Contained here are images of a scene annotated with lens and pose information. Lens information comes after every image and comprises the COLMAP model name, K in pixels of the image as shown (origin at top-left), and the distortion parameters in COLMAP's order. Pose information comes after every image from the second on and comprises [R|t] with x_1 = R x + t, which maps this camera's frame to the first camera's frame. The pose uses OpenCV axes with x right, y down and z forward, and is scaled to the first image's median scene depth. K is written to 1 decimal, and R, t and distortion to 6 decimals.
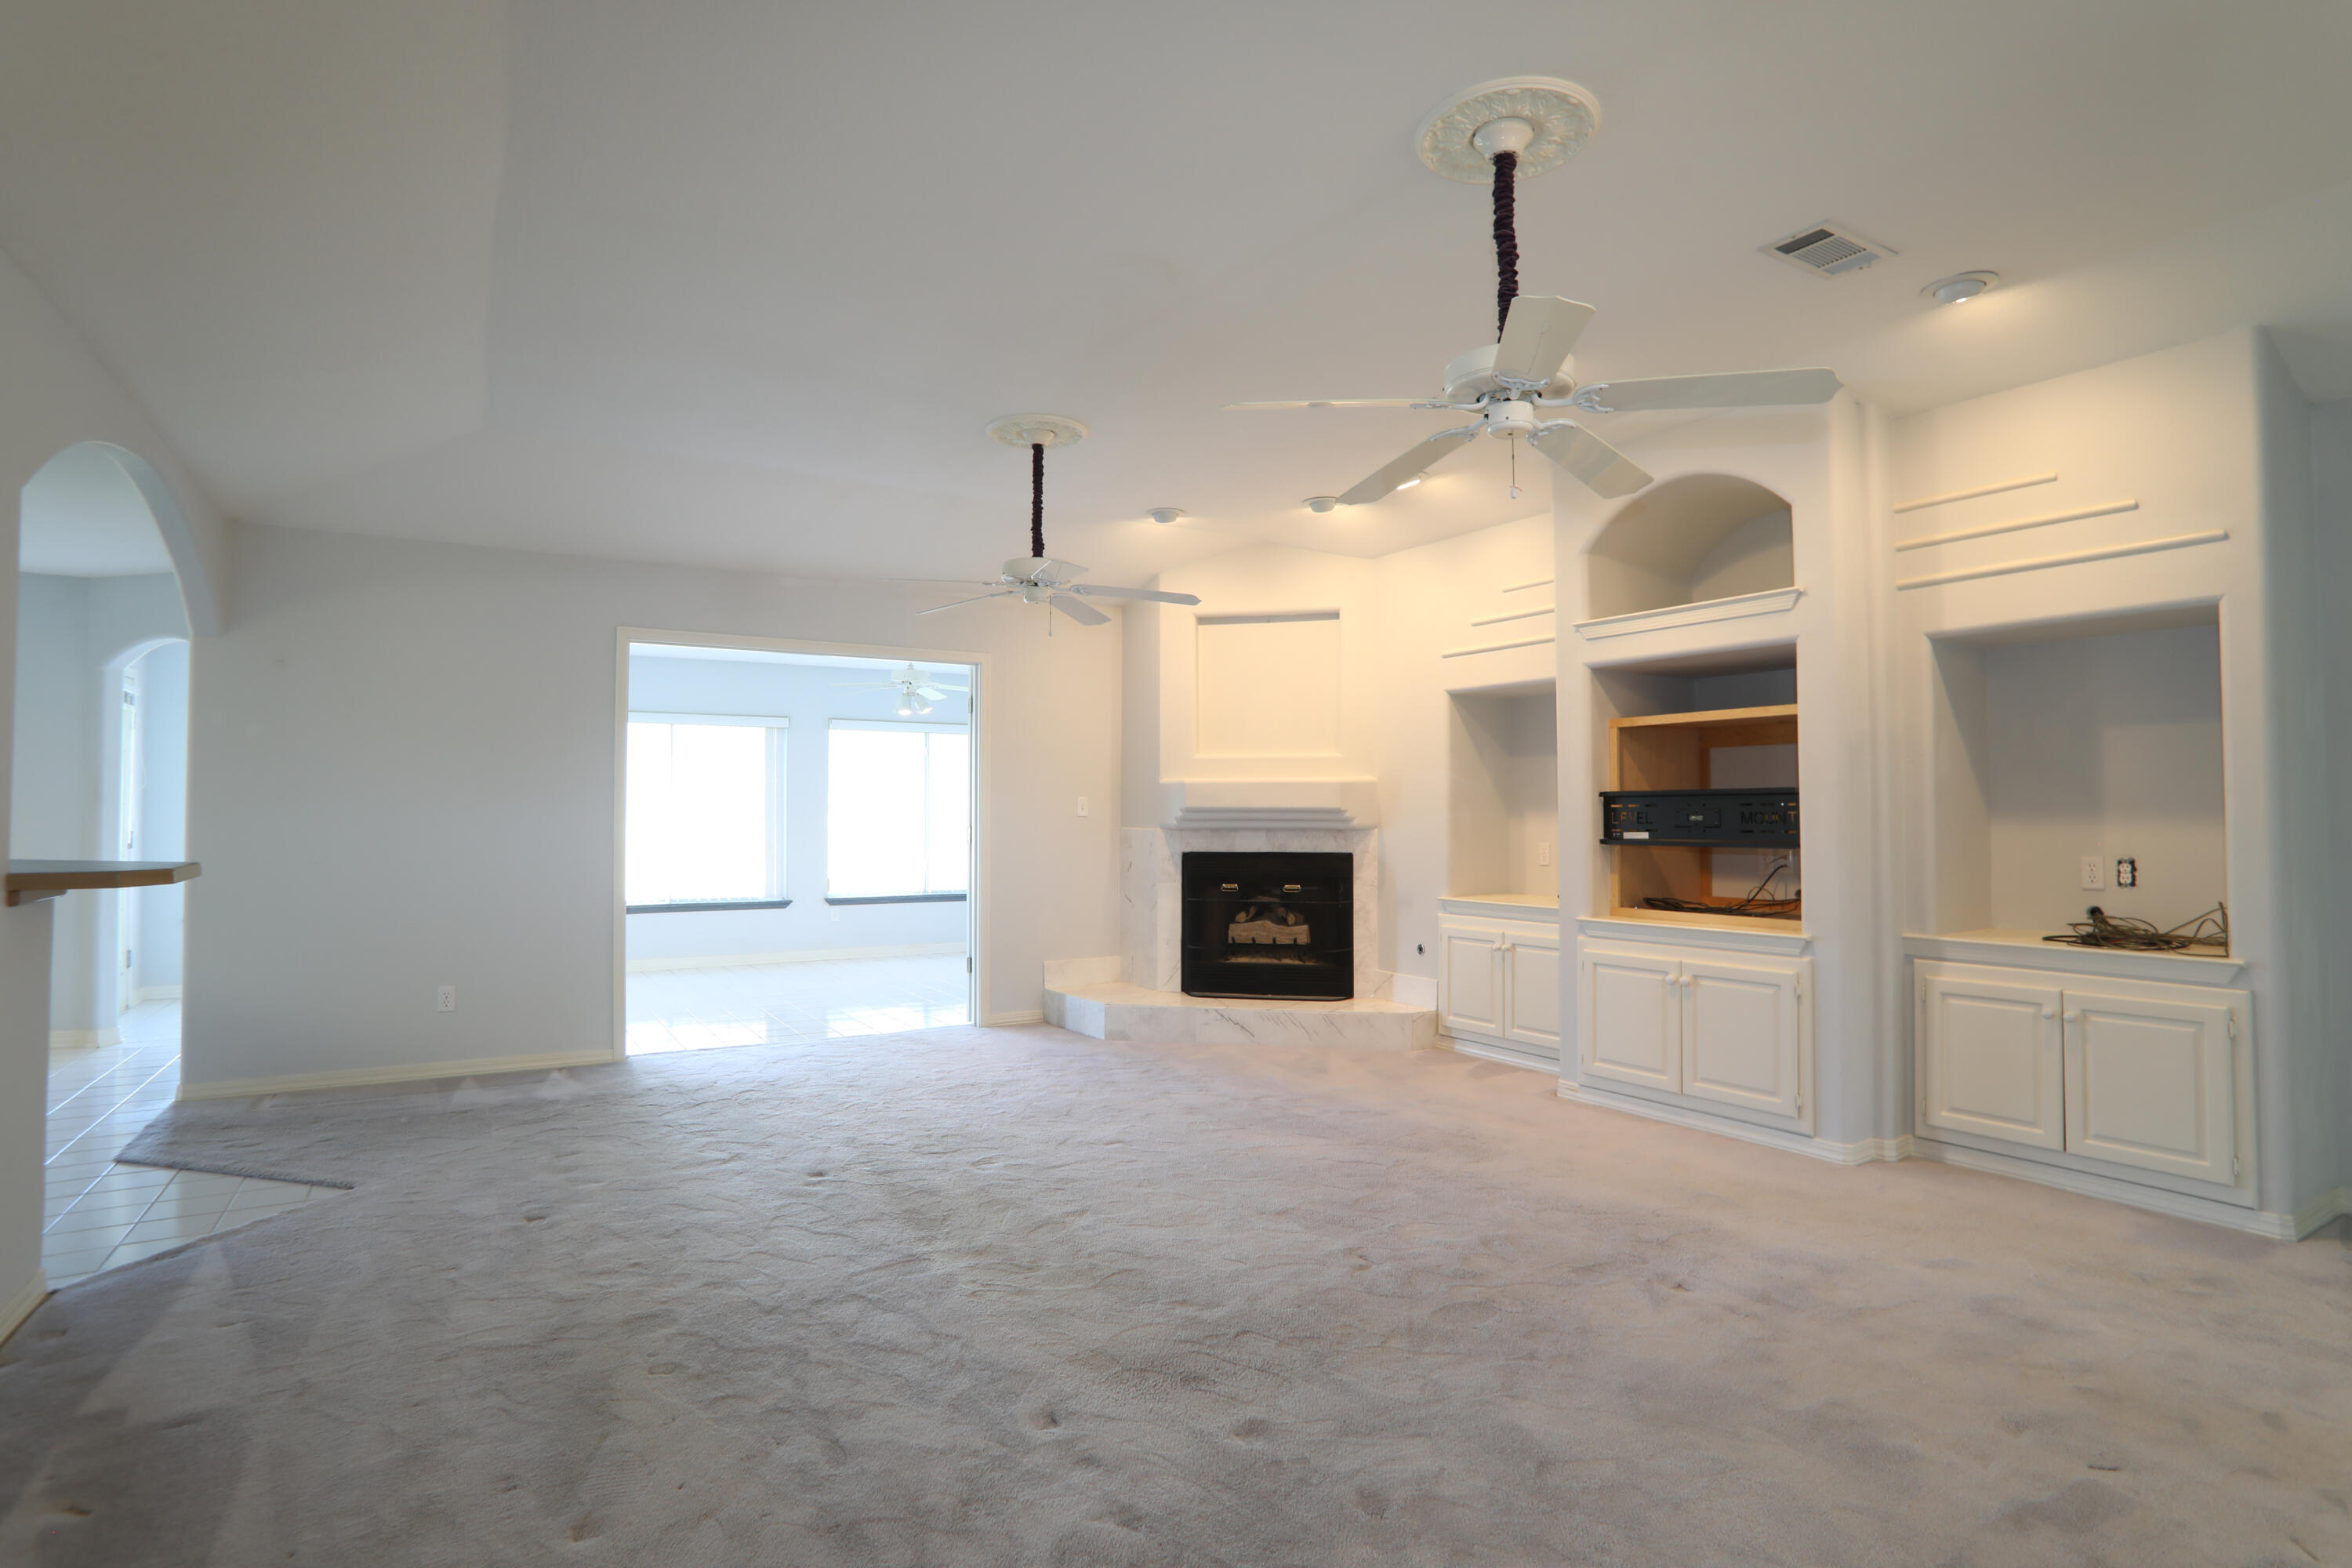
lens RADIAL K [[1153.3, 0, 1212.6], [0, 1153.3, 778.1], [0, 0, 1]] dist [-0.065241, 0.018913]
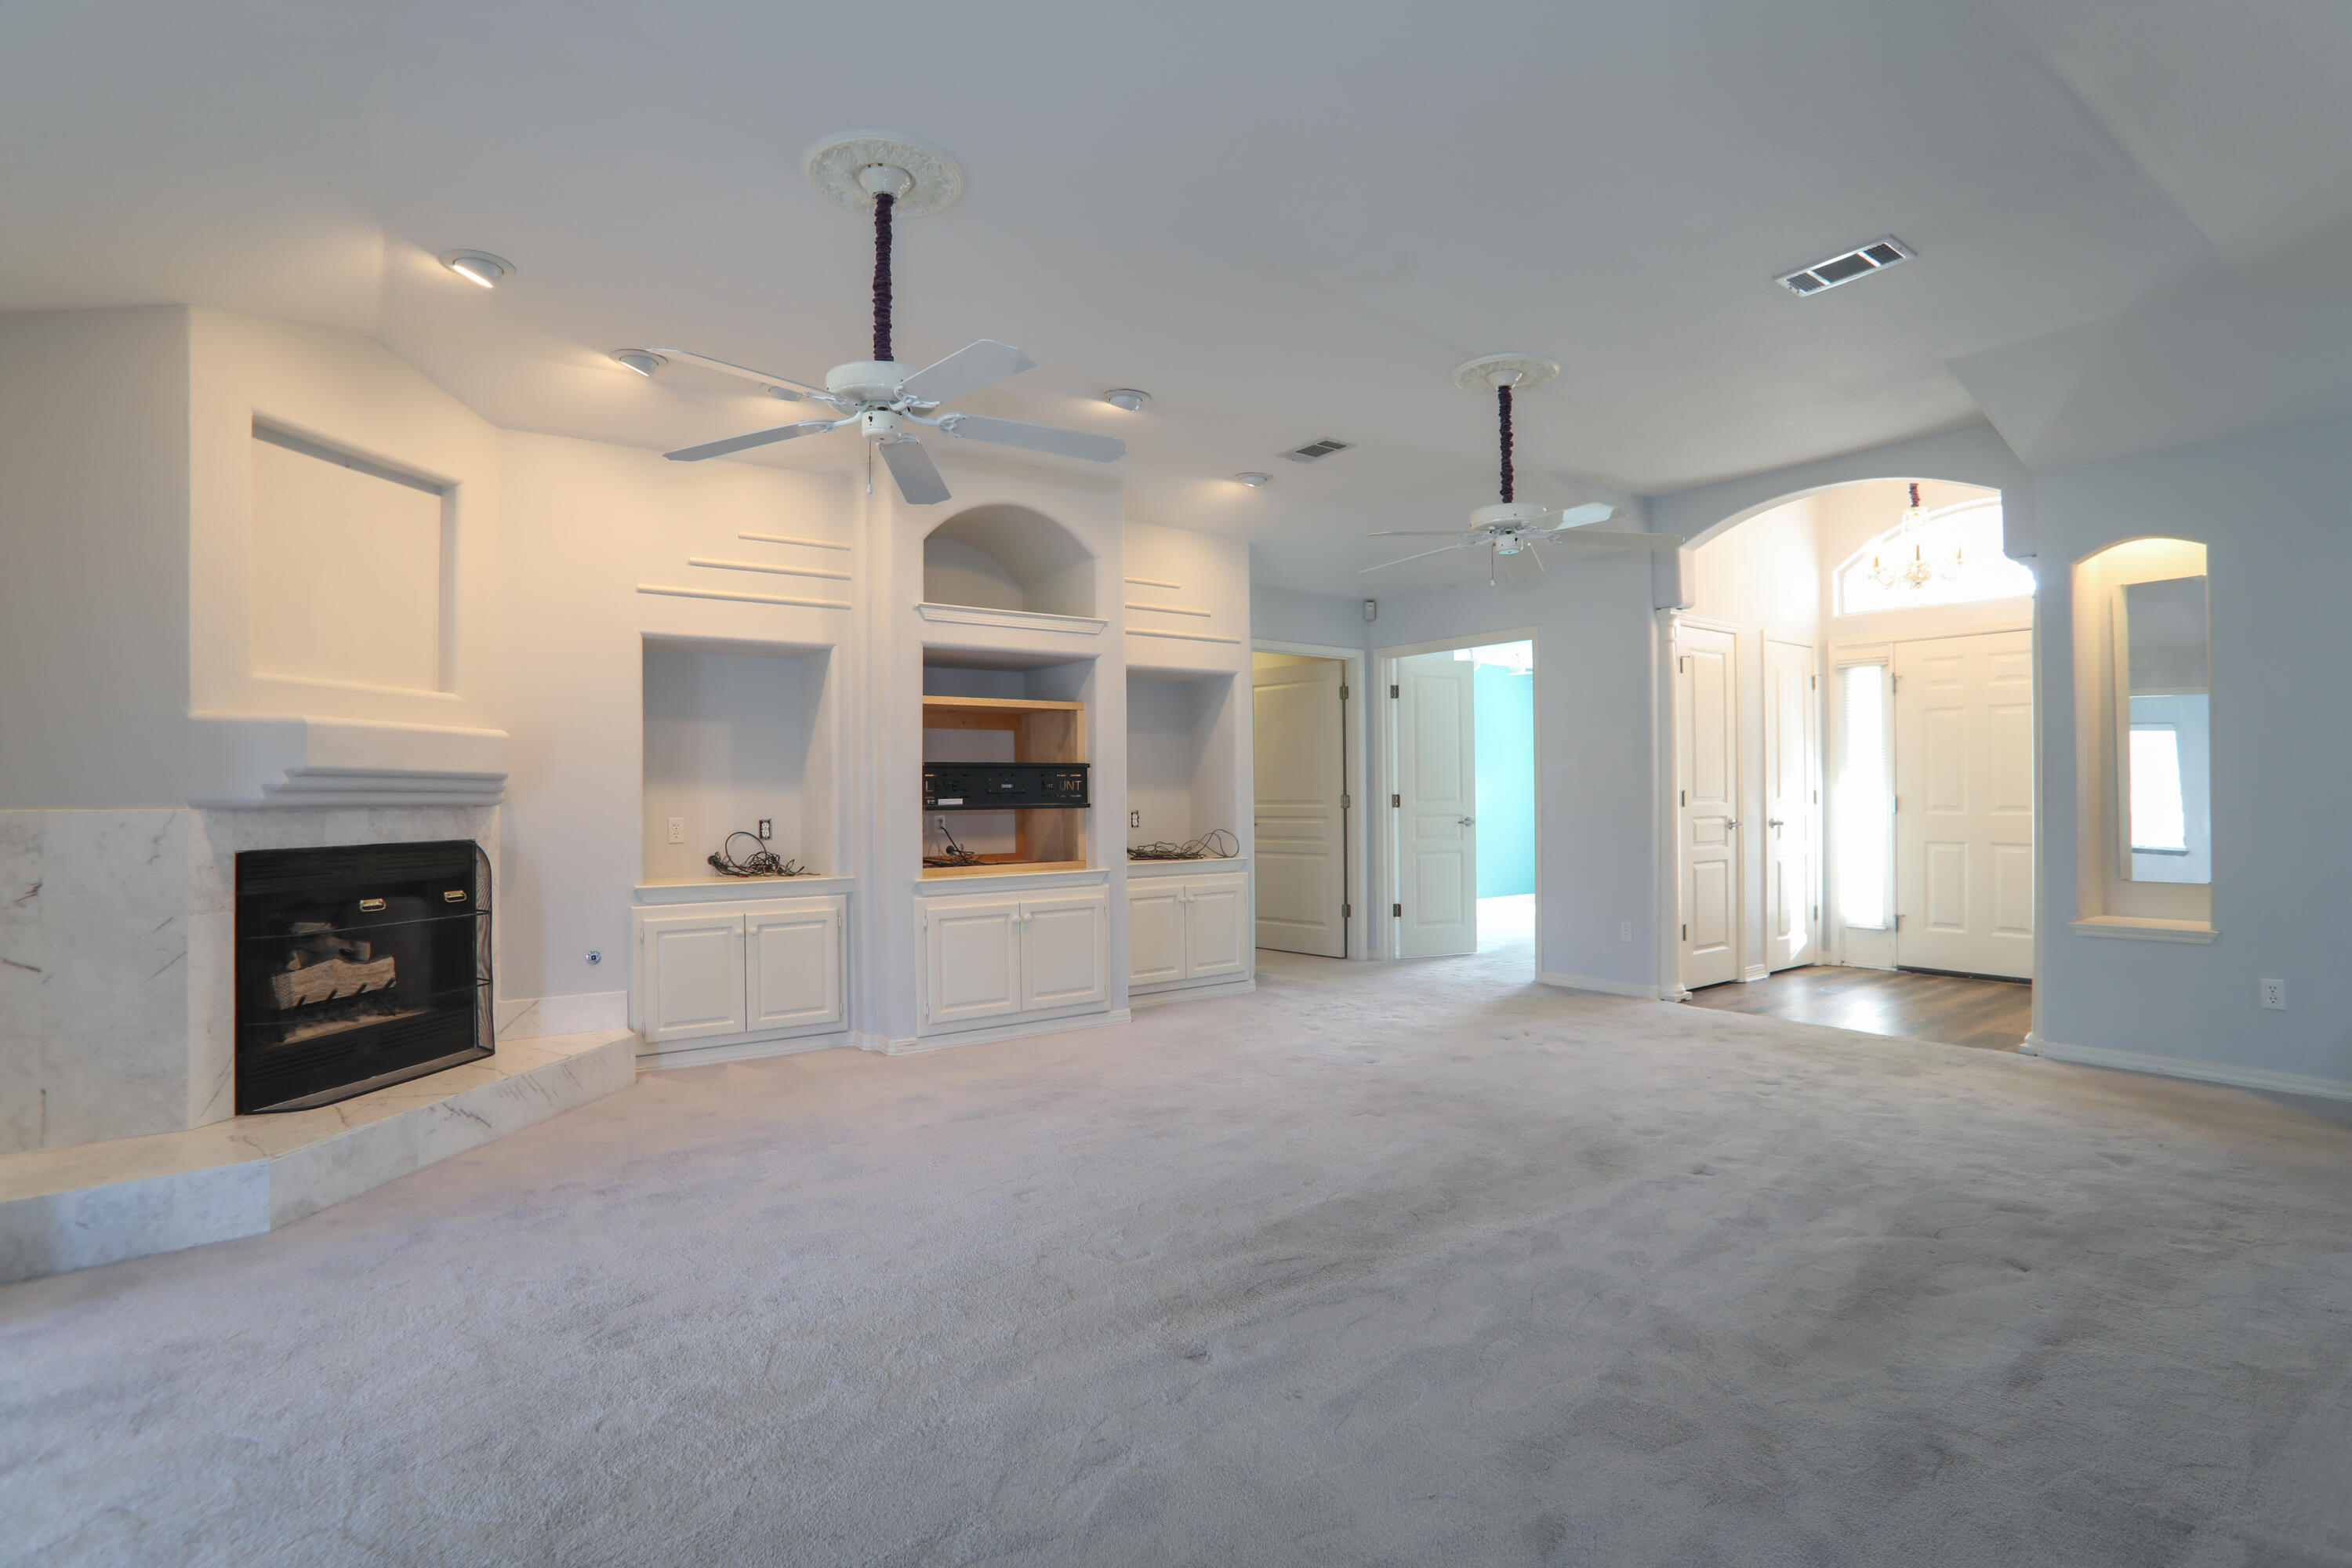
lens RADIAL K [[1153.3, 0, 1171.1], [0, 1153.3, 773.9], [0, 0, 1]] dist [-0.065241, 0.018913]
pose [[-0.037184, 0.018837, 0.999131, -0.745911], [-0.022540, 0.999552, -0.019683, 0.038558], [-0.999054, -0.023252, -0.036743, 0.795429]]
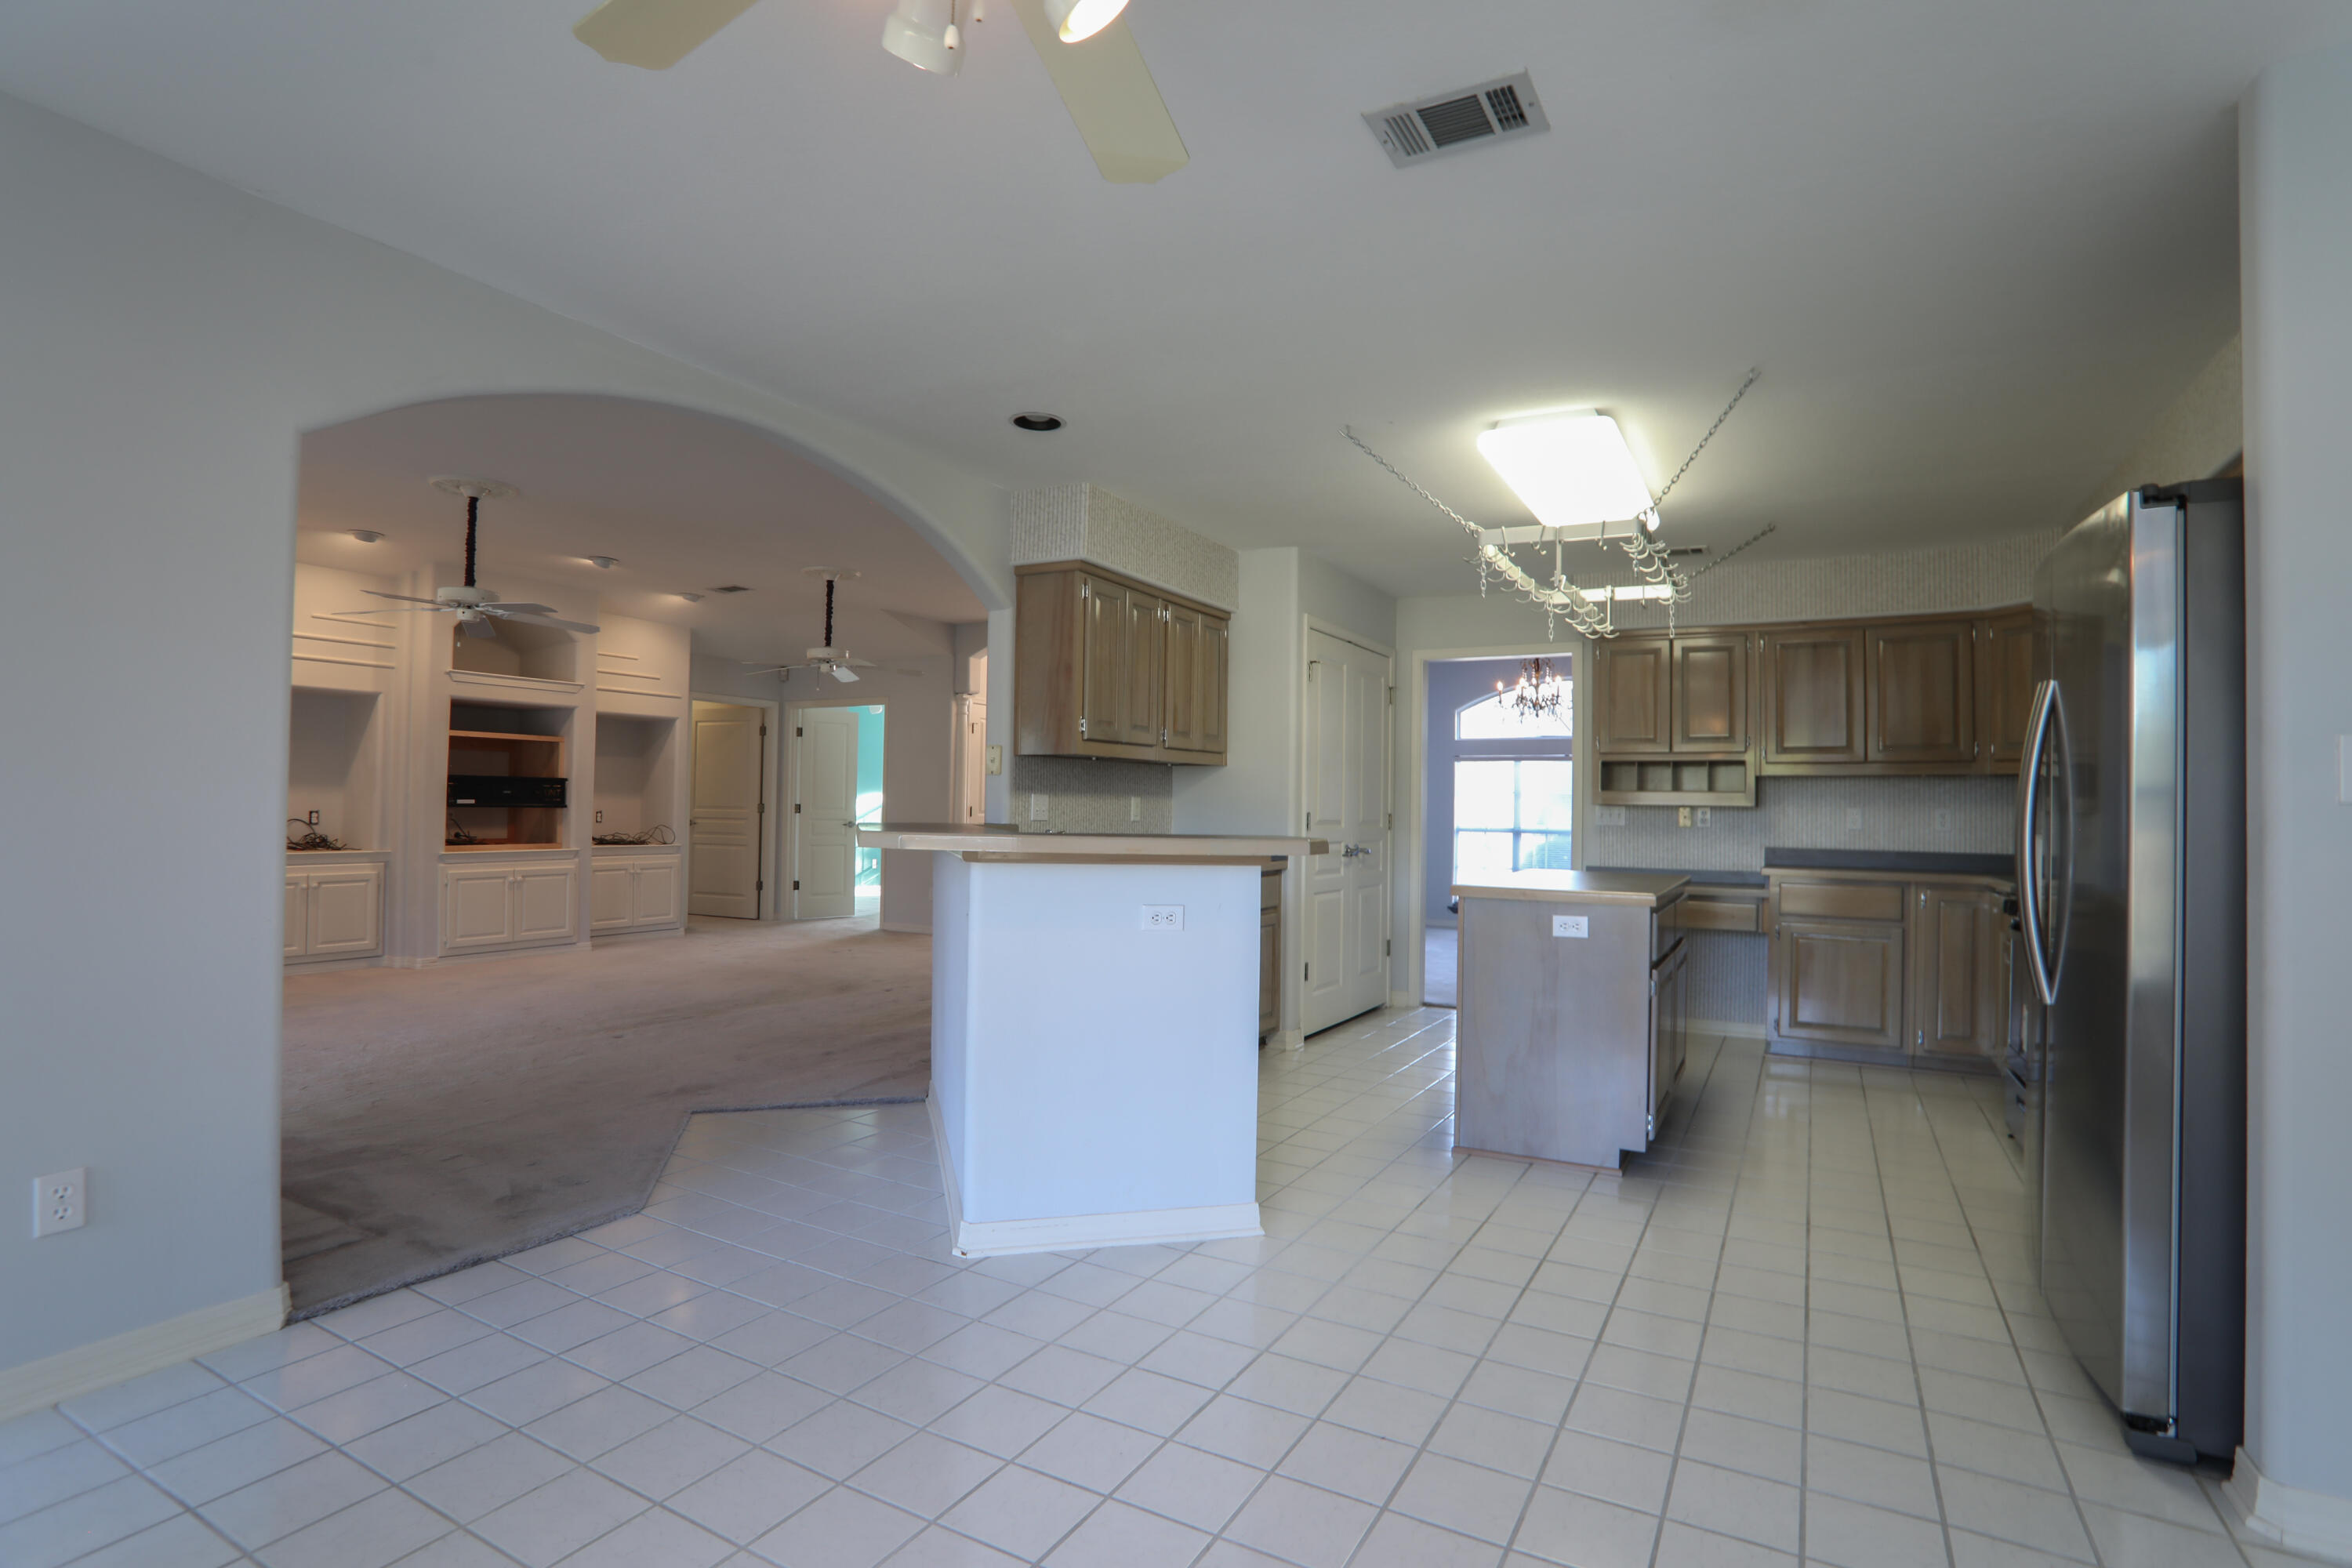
lens RADIAL K [[1153.3, 0, 1165.5], [0, 1153.3, 788.0], [0, 0, 1]] dist [-0.065241, 0.018913]
pose [[-0.450571, 0.006652, 0.892716, -1.523549], [-0.045390, 0.998508, -0.030350, 0.032739], [-0.891586, -0.054195, -0.449597, 0.798300]]
